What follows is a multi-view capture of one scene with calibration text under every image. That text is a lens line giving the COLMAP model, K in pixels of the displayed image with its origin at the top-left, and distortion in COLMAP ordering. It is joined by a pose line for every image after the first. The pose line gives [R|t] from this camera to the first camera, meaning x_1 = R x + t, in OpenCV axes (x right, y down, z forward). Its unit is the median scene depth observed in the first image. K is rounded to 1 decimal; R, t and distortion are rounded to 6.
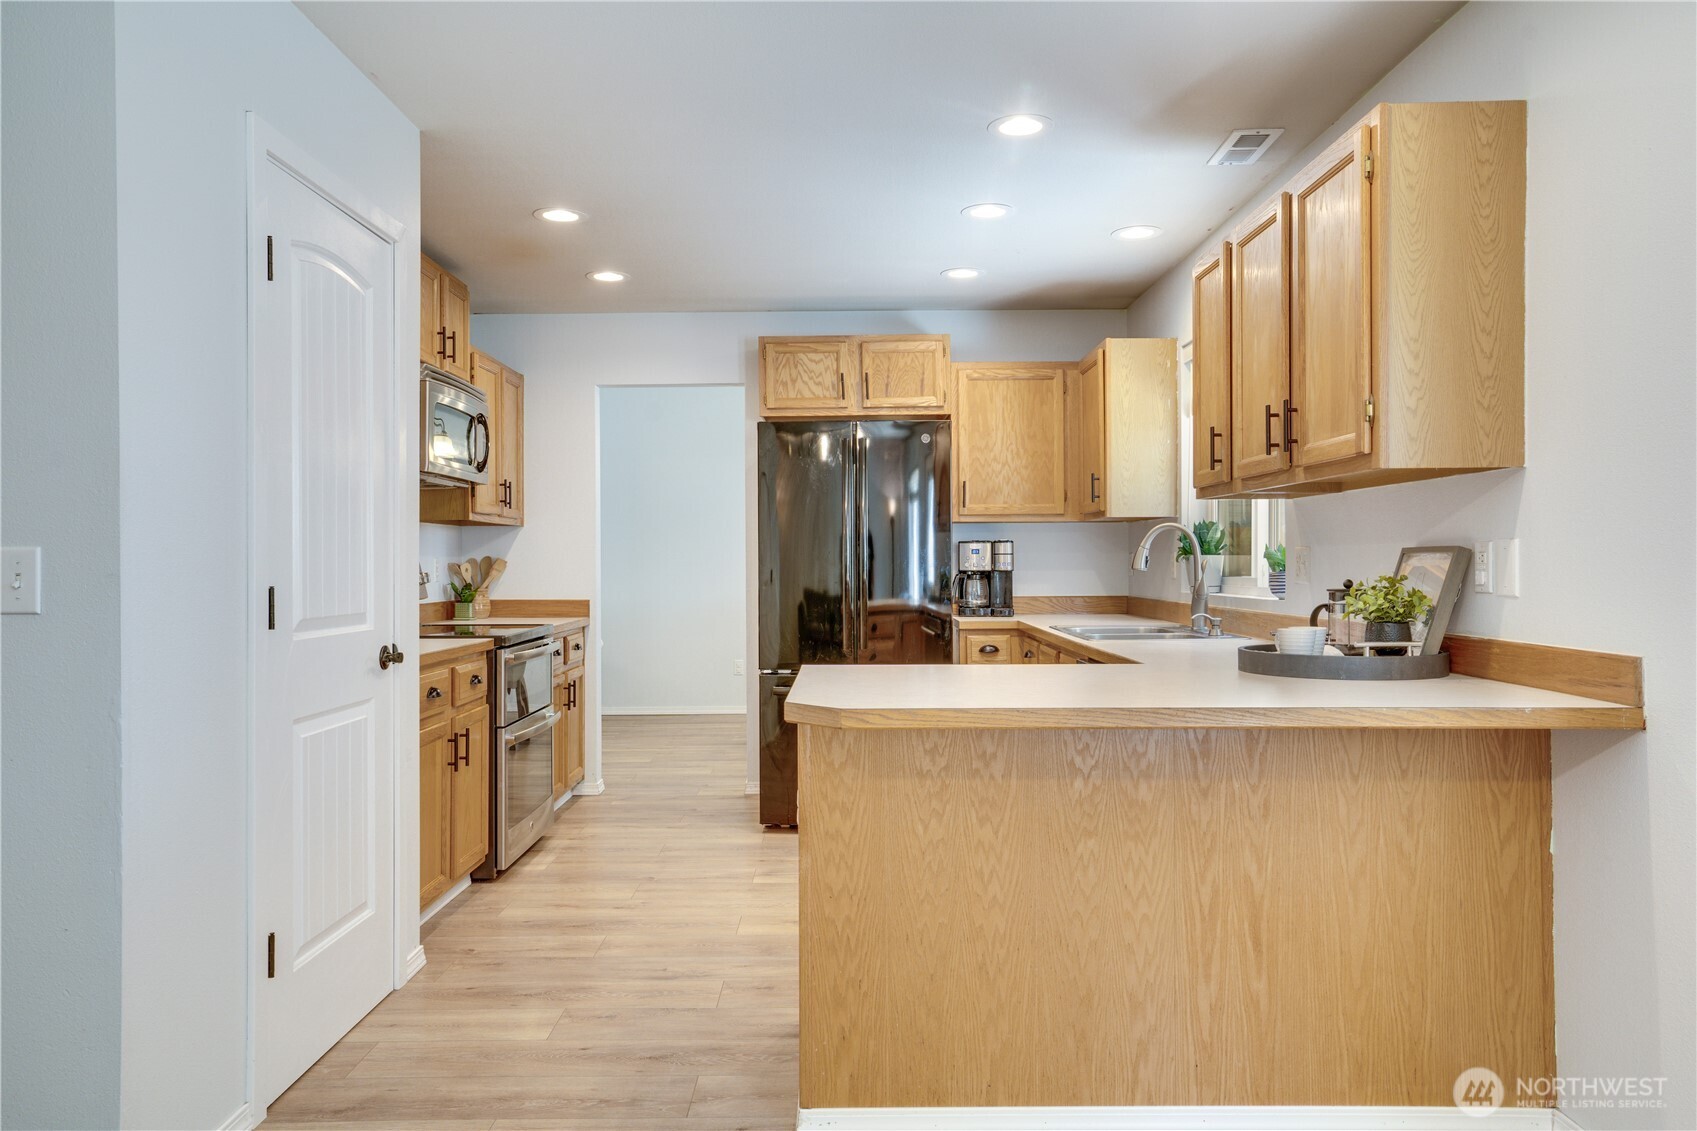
lens RADIAL K [[1201.1, 0, 828.7], [0, 1201.1, 561.8], [0, 0, 1]] dist [0.003648, 0.006044]
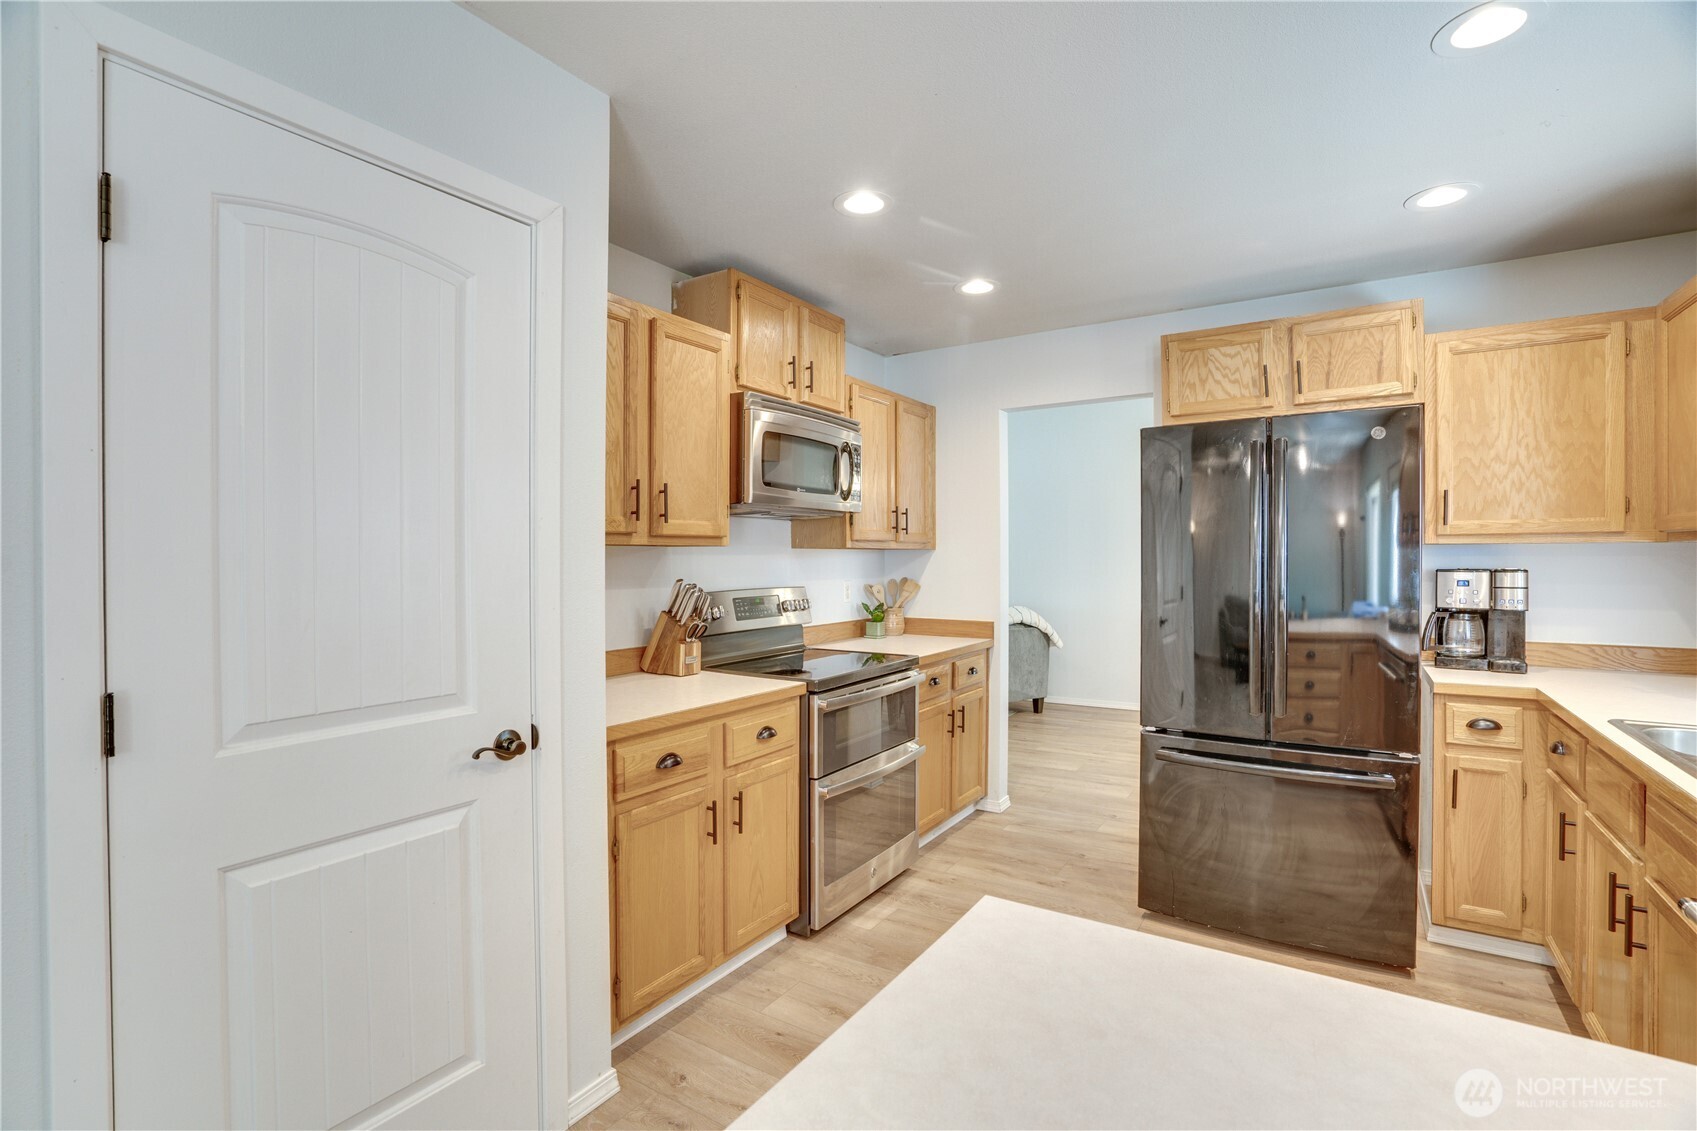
lens RADIAL K [[785.9, 0, 838.9], [0, 785.9, 566.1], [0, 0, 1]] dist [-0.053041, 0.019056]
pose [[0.843359, 0.007821, -0.537294, 0.050627], [-0.001086, 0.999917, 0.012851, -0.025601], [0.537350, -0.010254, 0.843297, 0.394683]]
